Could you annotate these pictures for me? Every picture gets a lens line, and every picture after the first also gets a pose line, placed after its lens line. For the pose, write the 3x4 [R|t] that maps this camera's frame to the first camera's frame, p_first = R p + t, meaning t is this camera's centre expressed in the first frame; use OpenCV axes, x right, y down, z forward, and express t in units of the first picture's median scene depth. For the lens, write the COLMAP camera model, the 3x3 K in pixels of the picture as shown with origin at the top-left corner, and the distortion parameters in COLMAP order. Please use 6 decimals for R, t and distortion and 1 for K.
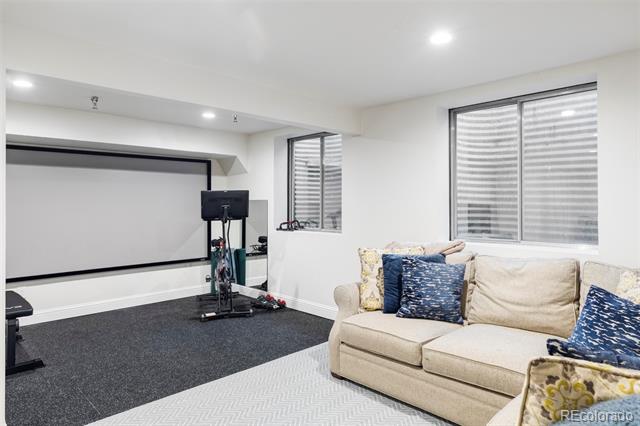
lens RADIAL K [[426.9, 0, 319.3], [0, 426.9, 195.9], [0, 0, 1]] dist [0.002614, 0.001089]
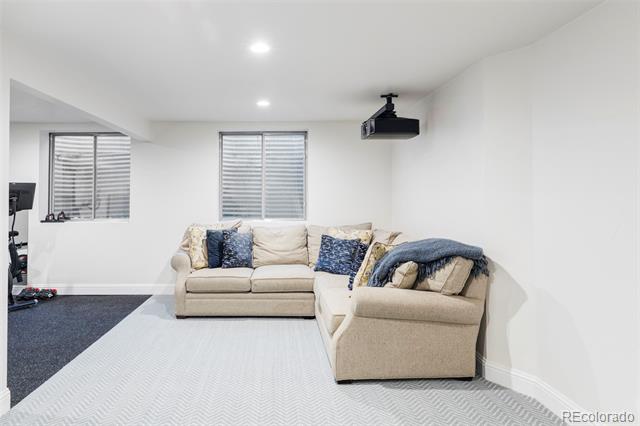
lens RADIAL K [[426.9, 0, 319.3], [0, 426.9, 195.9], [0, 0, 1]] dist [0.002614, 0.001089]
pose [[0.642608, 0.000755, 0.766195, -0.749785], [-0.014049, 0.999843, 0.010797, -0.004127], [-0.766066, -0.017702, 0.642518, -0.257829]]
